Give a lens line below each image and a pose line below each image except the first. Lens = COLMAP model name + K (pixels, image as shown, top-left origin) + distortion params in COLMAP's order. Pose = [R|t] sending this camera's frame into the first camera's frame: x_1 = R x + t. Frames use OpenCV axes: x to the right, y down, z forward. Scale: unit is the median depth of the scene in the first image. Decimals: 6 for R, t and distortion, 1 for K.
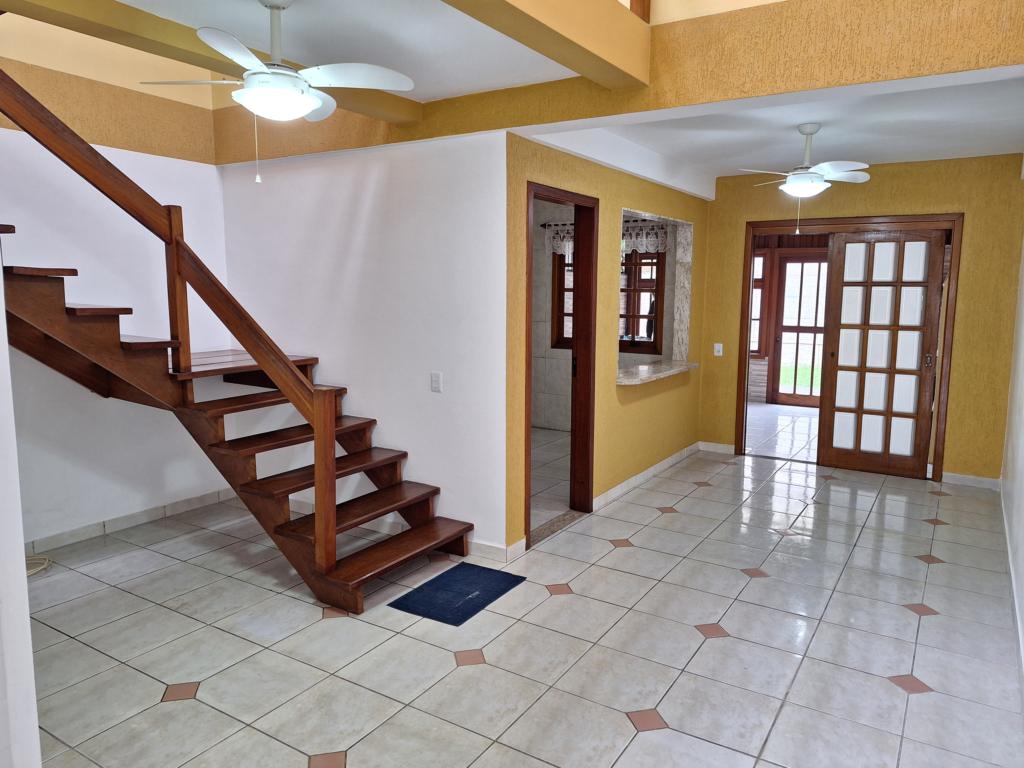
lens RADIAL K [[704.6, 0, 521.3], [0, 704.6, 378.4], [0, 0, 1]] dist [0.103606, -0.122418]
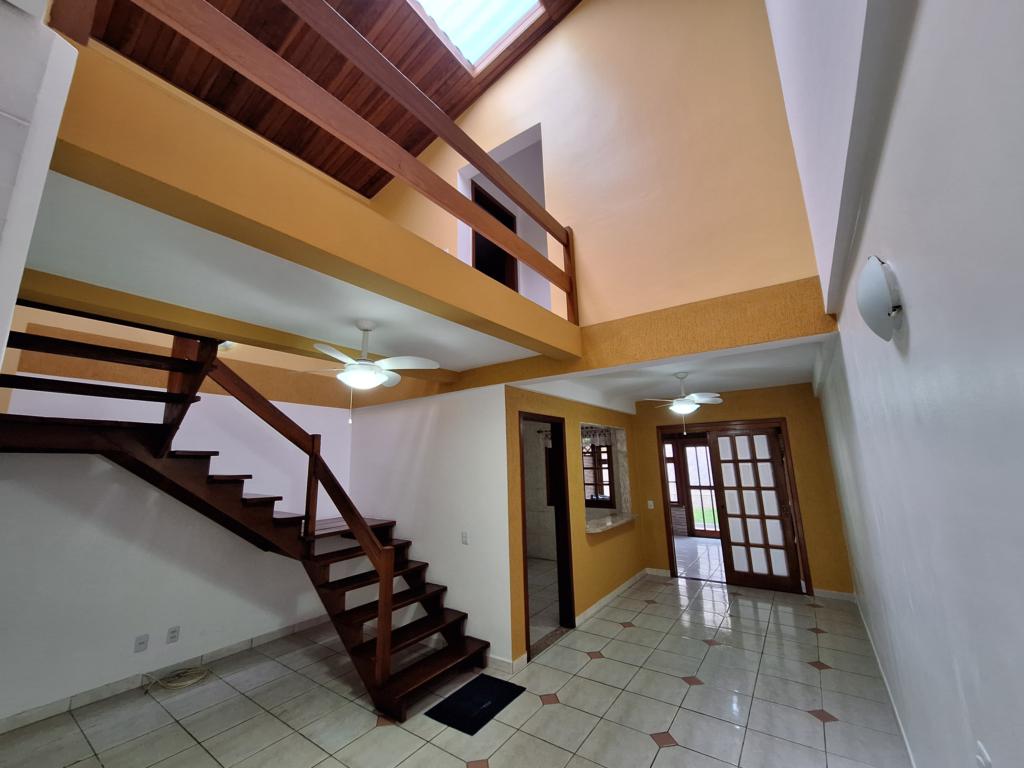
lens RADIAL K [[400.1, 0, 511.7], [0, 400.1, 381.6], [0, 0, 1]] dist [-0.002485, -0.000336]
pose [[0.997333, -0.045945, -0.056704, 0.048801], [0.025213, 0.946035, -0.323083, -0.032913], [0.068488, 0.320791, 0.944670, 0.065573]]
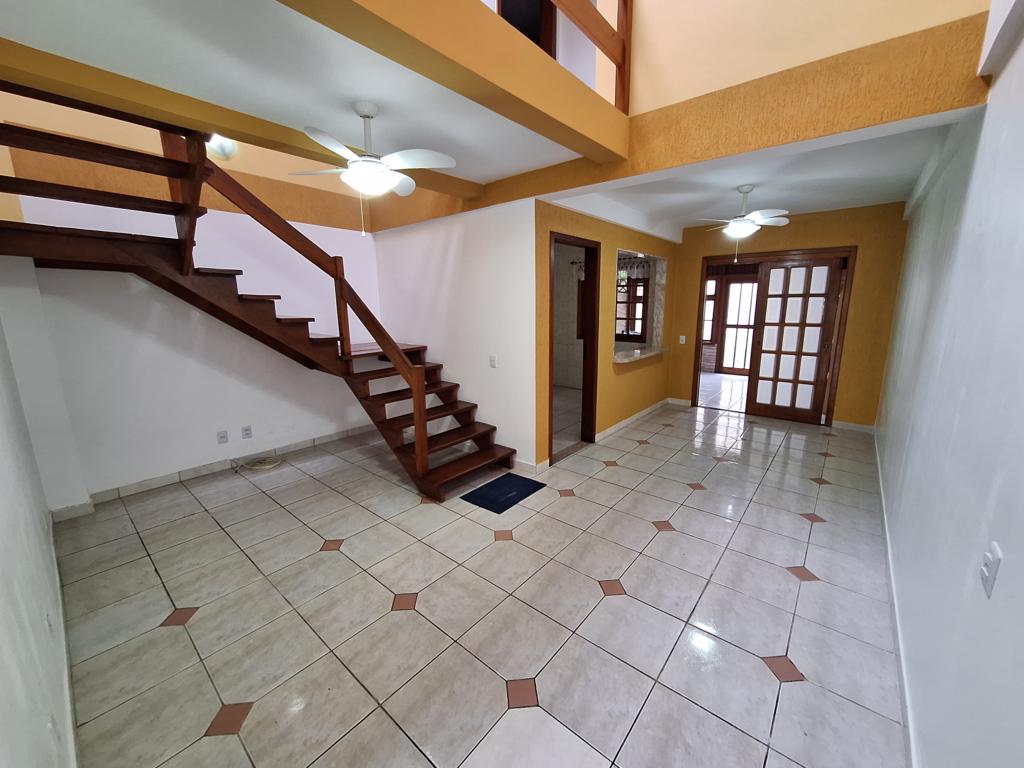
lens RADIAL K [[400.1, 0, 511.7], [0, 400.1, 381.6], [0, 0, 1]] dist [-0.002485, -0.000336]
pose [[0.989364, 0.010457, -0.145087, 0.054994], [-0.001103, 0.997923, 0.064404, -0.007771], [0.145459, -0.063559, 0.987321, 0.108656]]
